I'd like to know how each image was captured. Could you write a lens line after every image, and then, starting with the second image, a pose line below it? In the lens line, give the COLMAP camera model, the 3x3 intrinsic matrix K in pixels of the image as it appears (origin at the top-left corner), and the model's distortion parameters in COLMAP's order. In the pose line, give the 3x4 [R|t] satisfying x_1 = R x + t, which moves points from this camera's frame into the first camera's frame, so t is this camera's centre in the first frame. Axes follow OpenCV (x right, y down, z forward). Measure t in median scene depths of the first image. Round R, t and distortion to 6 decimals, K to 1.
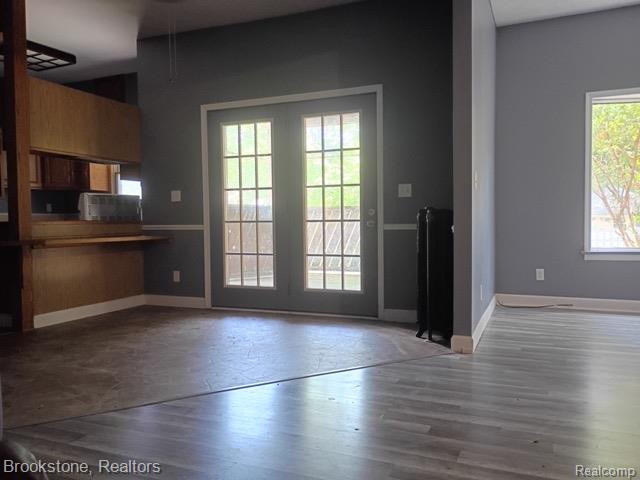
lens RADIAL K [[520.0, 0, 320.0], [0, 520.0, 240.0], [0, 0, 1]] dist [0.050067, -0.060371]
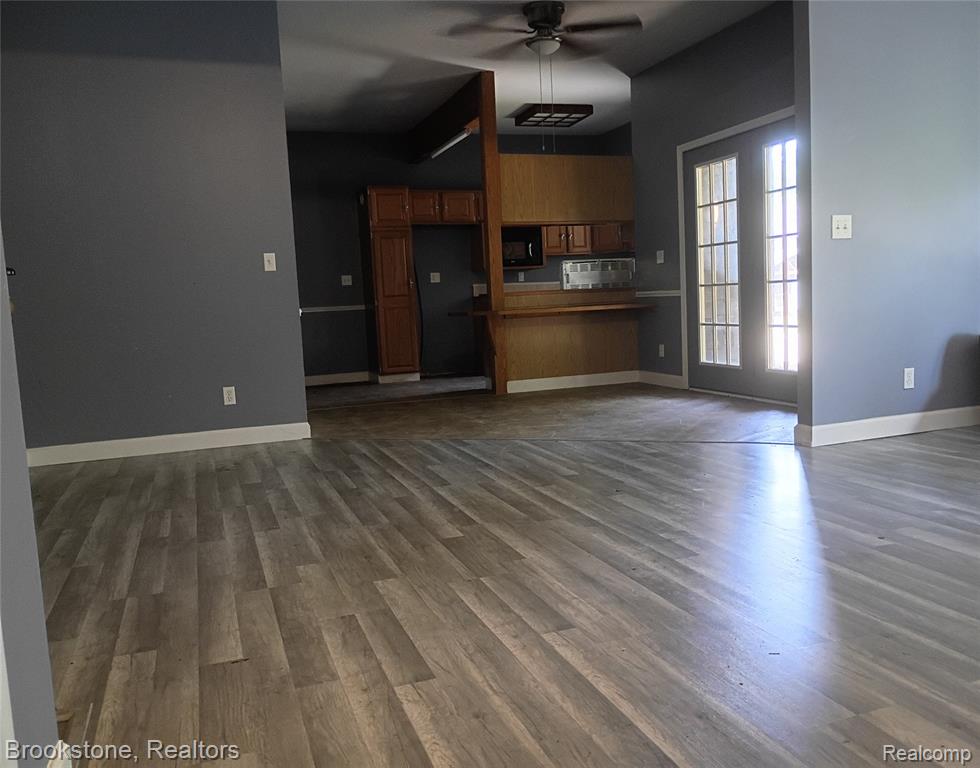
lens RADIAL K [[833.1, 0, 510.5], [0, 833.1, 383.3], [0, 0, 1]] dist [0.033177, -0.001819]
pose [[0.689985, 0.052091, -0.721947, 0.574502], [0.014198, 0.996241, 0.085452, 0.001953], [0.723684, -0.069211, 0.686652, -0.137949]]
